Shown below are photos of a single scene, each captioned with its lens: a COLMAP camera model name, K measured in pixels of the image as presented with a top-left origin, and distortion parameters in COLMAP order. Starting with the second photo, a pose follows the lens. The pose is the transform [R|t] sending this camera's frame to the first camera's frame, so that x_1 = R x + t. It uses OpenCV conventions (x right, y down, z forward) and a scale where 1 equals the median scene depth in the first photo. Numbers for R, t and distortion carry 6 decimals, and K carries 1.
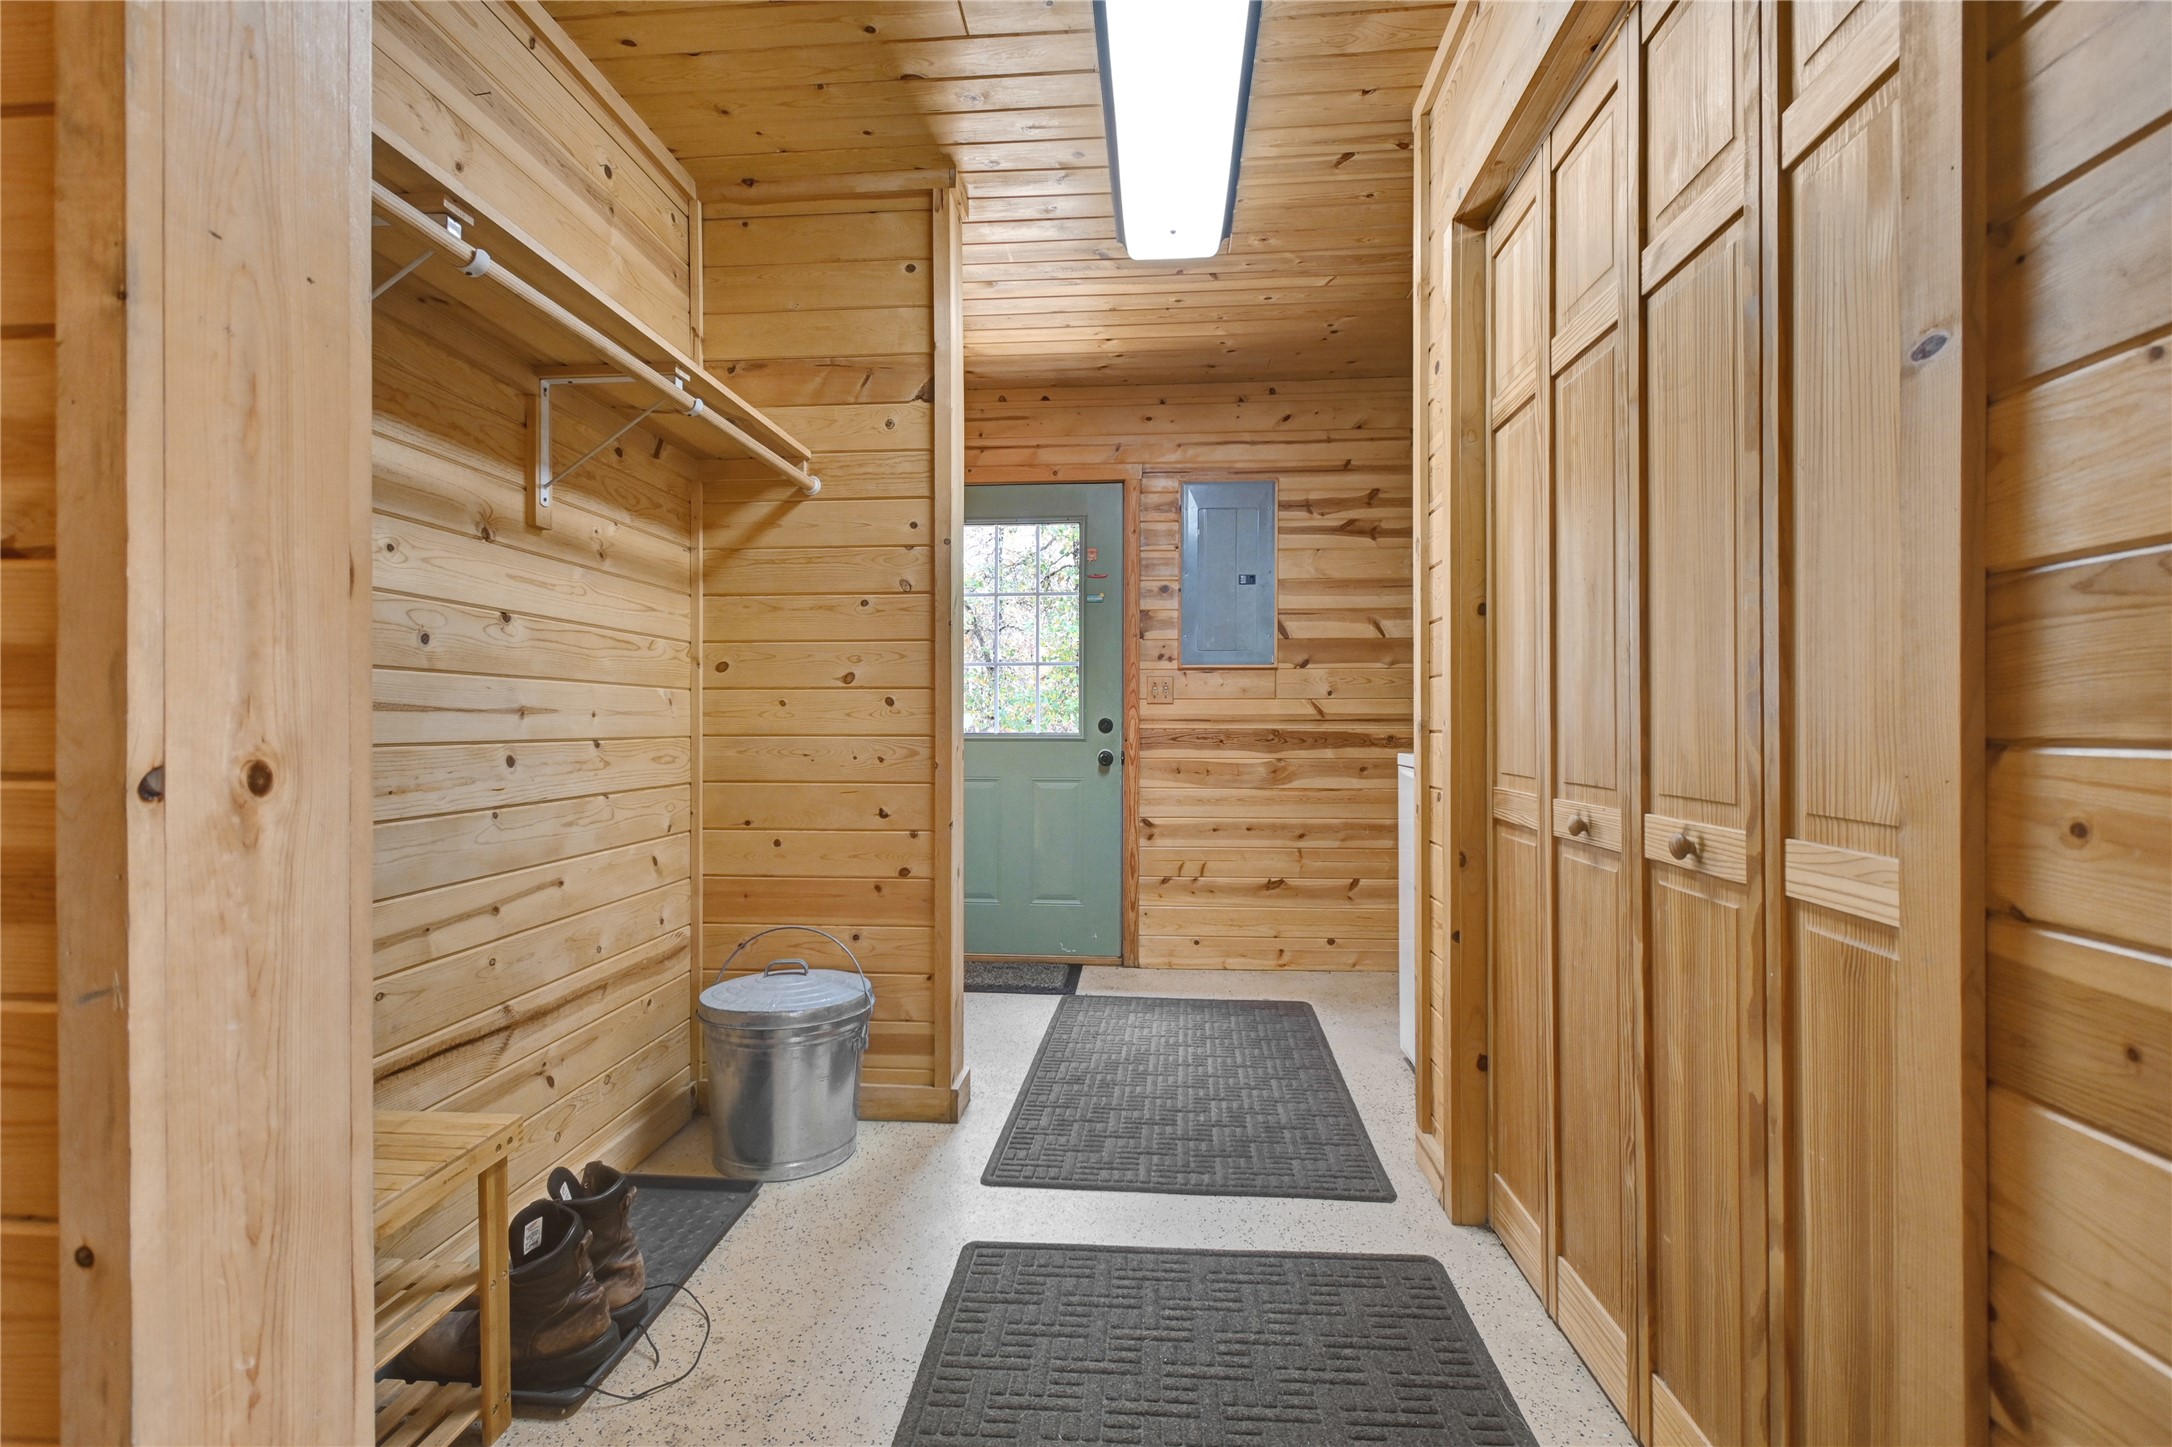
lens RADIAL K [[984.8, 0, 1093.9], [0, 984.8, 727.4], [0, 0, 1]] dist [0.011323, -0.006622]
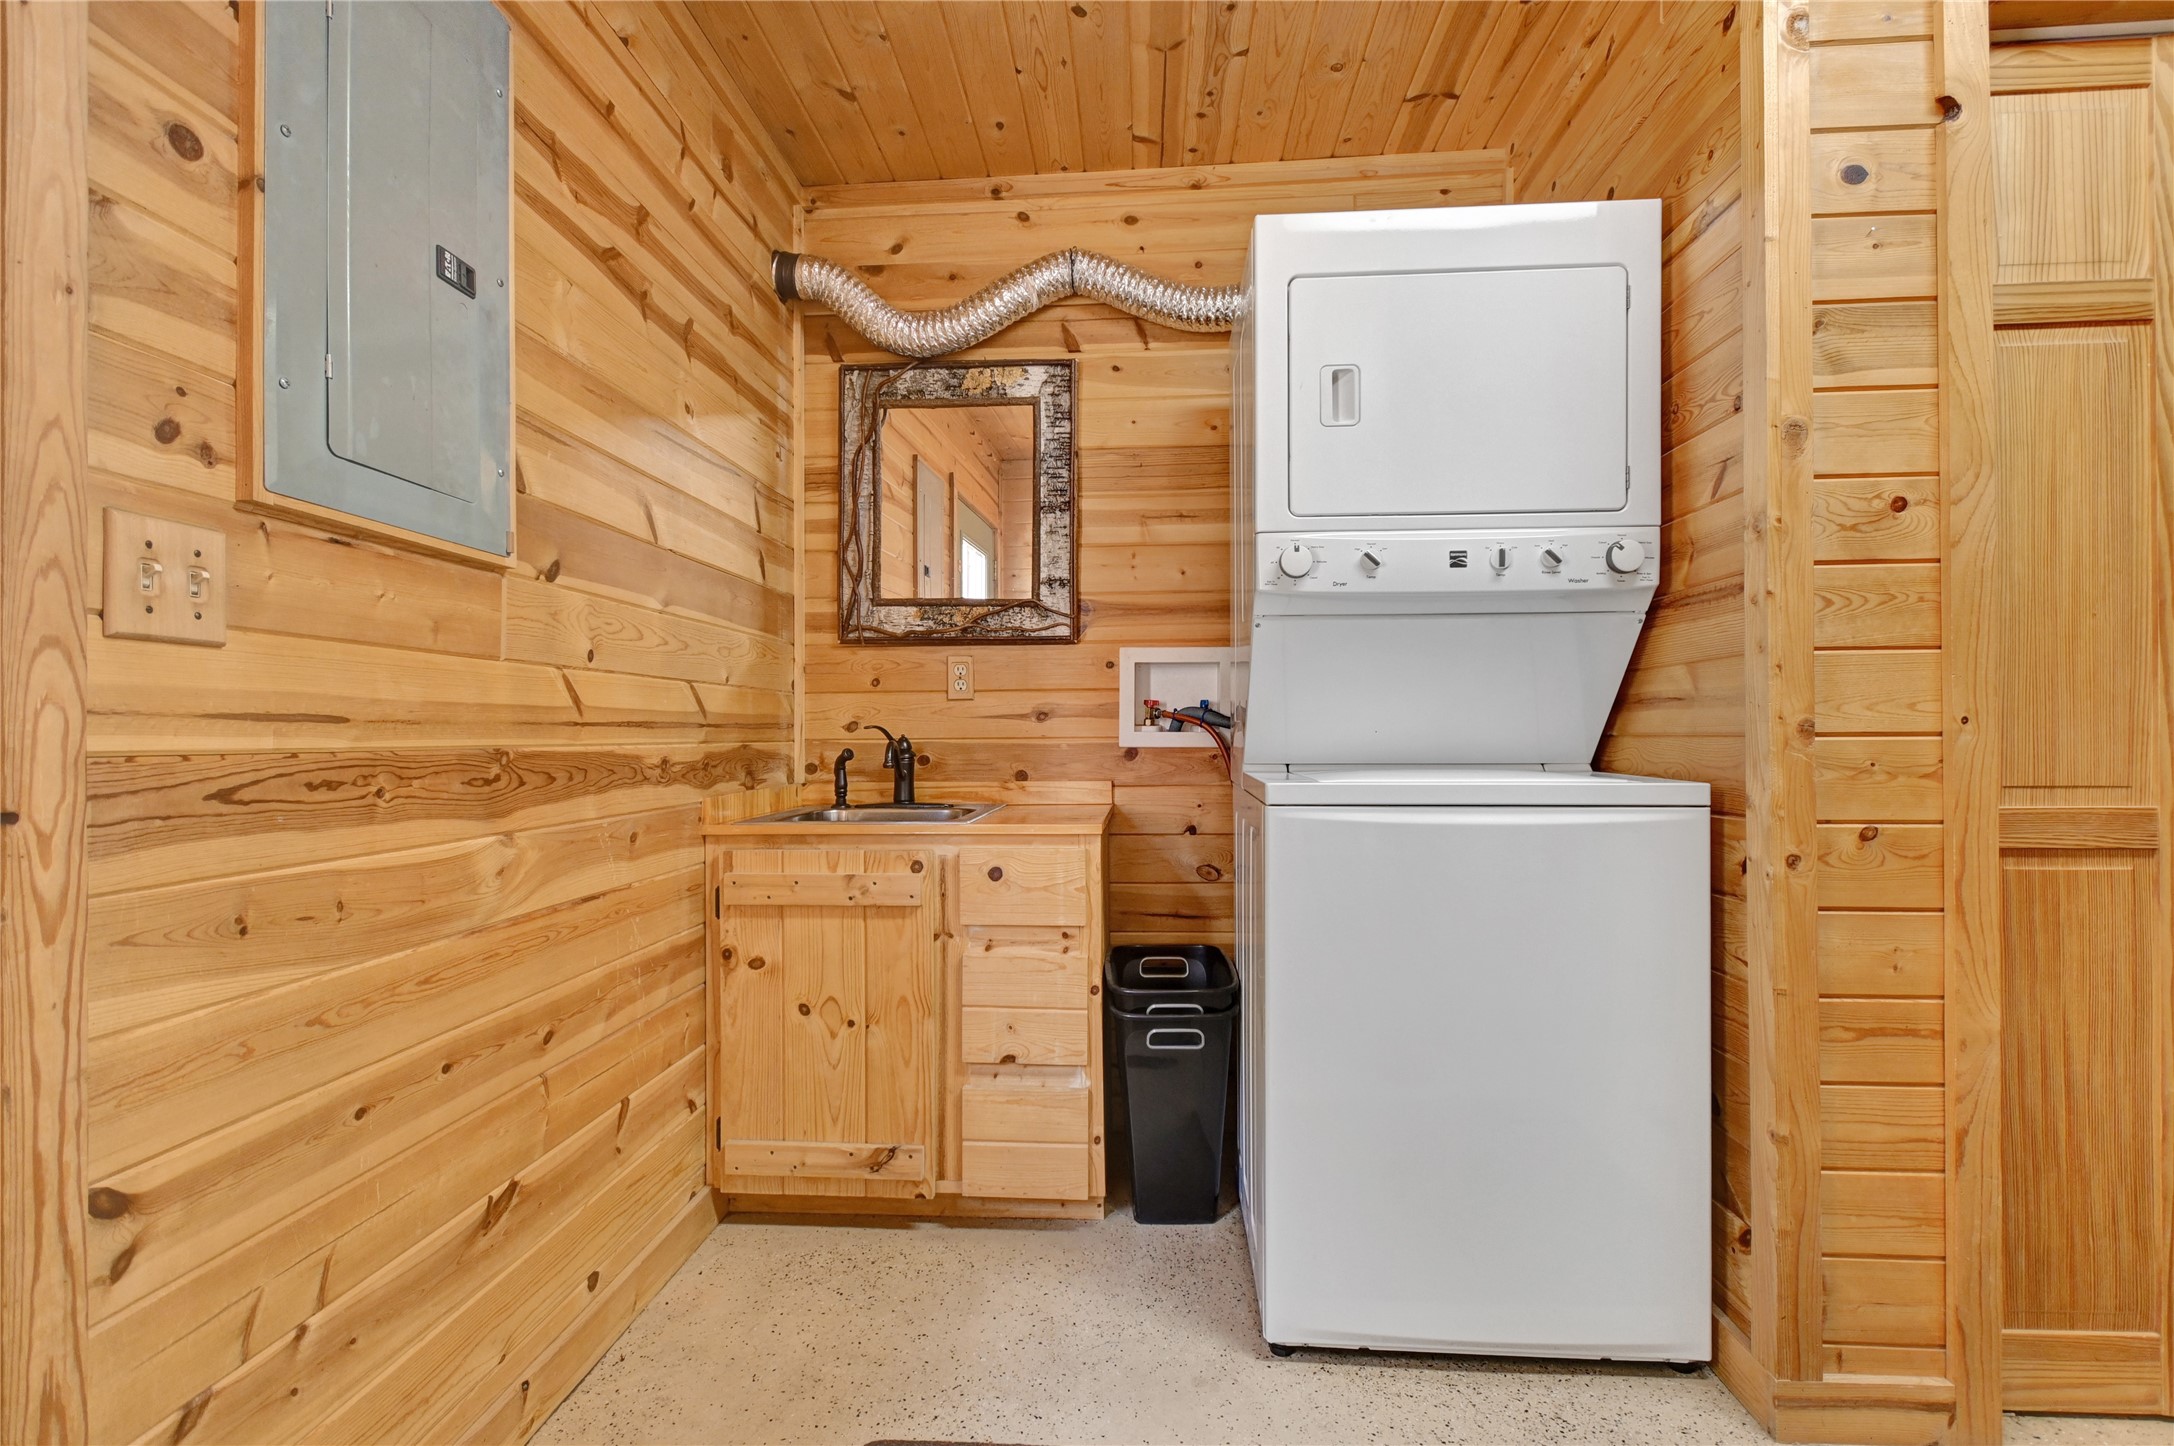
lens RADIAL K [[985.8, 0, 1094.9], [0, 985.8, 726.9], [0, 0, 1]] dist [0.011323, -0.006622]
pose [[-0.024903, 0.008478, 0.999654, -0.178319], [0.004954, 0.999953, -0.008358, -0.001780], [-0.999678, 0.004744, -0.024944, 0.873342]]
